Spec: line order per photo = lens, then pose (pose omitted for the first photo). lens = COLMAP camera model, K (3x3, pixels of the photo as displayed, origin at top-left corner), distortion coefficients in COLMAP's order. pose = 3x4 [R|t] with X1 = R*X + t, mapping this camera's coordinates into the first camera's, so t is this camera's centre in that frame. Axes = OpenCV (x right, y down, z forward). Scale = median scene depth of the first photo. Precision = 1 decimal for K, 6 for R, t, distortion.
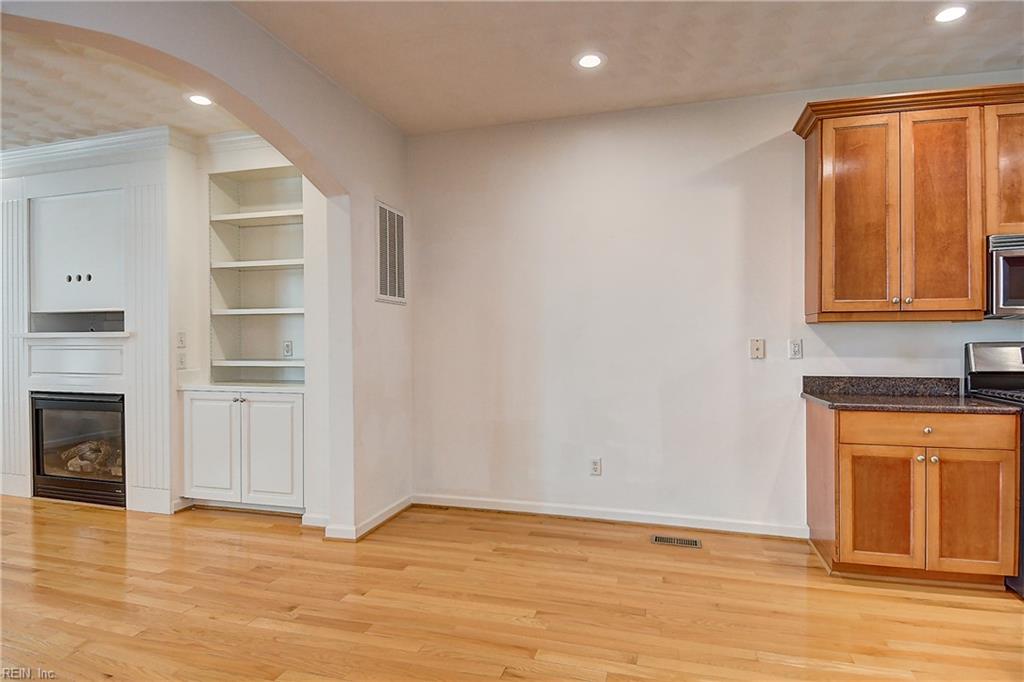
lens RADIAL K [[548.6, 0, 523.4], [0, 548.6, 341.4], [0, 0, 1]] dist [0.000355, -0.005055]
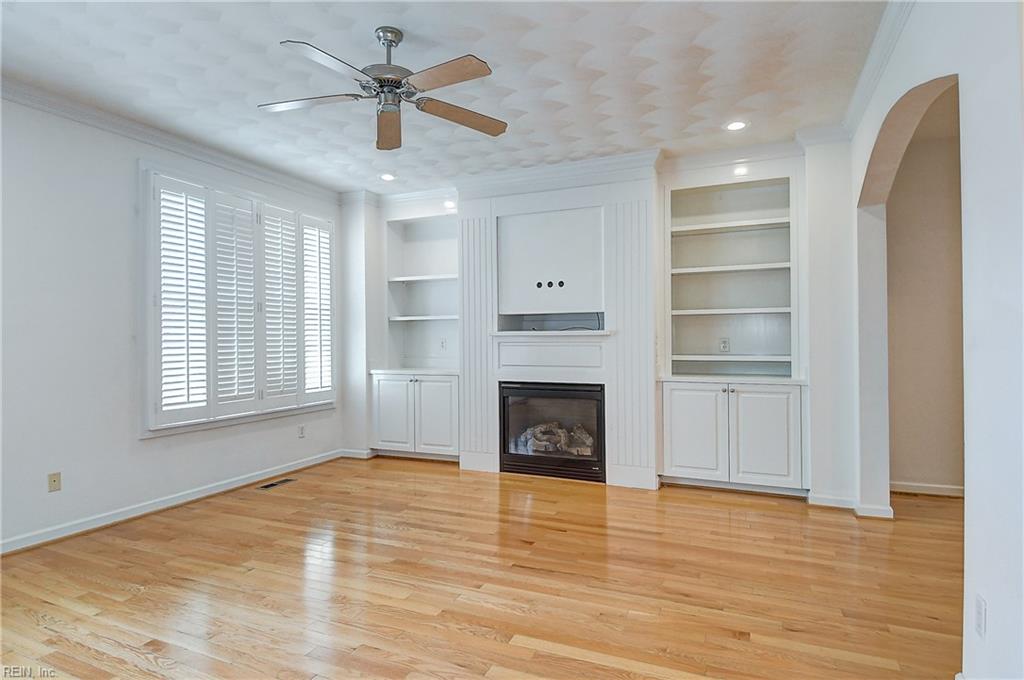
lens RADIAL K [[532.3, 0, 512.1], [0, 532.3, 341.0], [0, 0, 1]] dist [0.021865, -0.026816]
pose [[0.991062, -0.000495, -0.133399, -0.767930], [0.000354, 0.999999, -0.001077, 0.006119], [0.133400, 0.001021, 0.991062, -0.135562]]
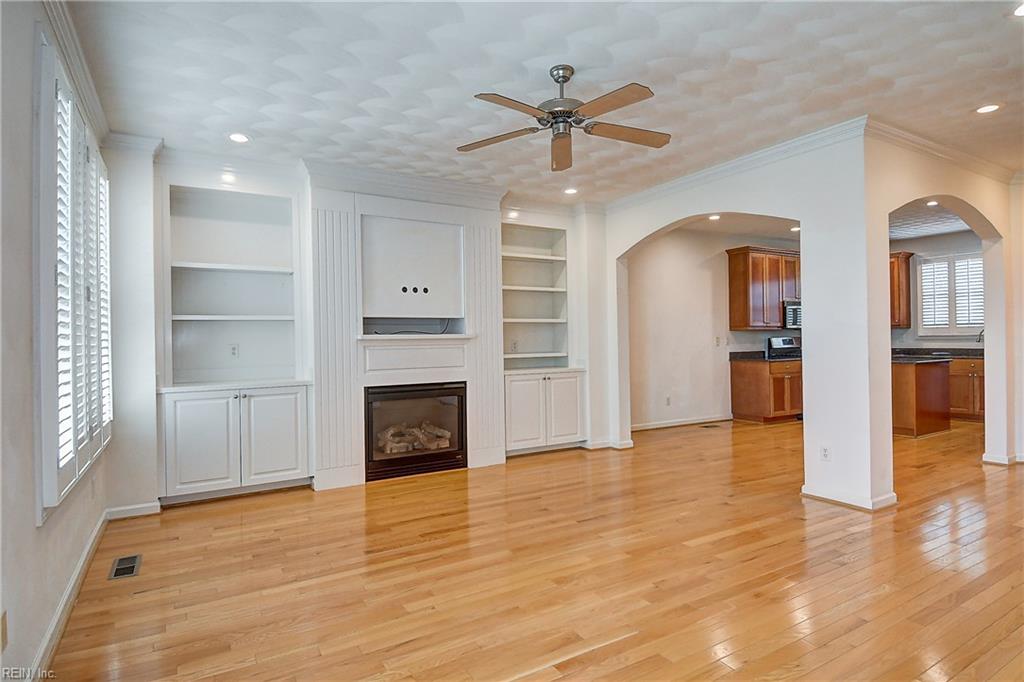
lens RADIAL K [[532.3, 0, 506.8], [0, 532.3, 342.6], [0, 0, 1]] dist [0.021865, -0.026816]
pose [[0.706603, -0.010259, 0.707536, -1.561102], [0.015231, 0.999884, -0.000712, 0.005225], [-0.707446, 0.011279, 0.706677, 0.022996]]
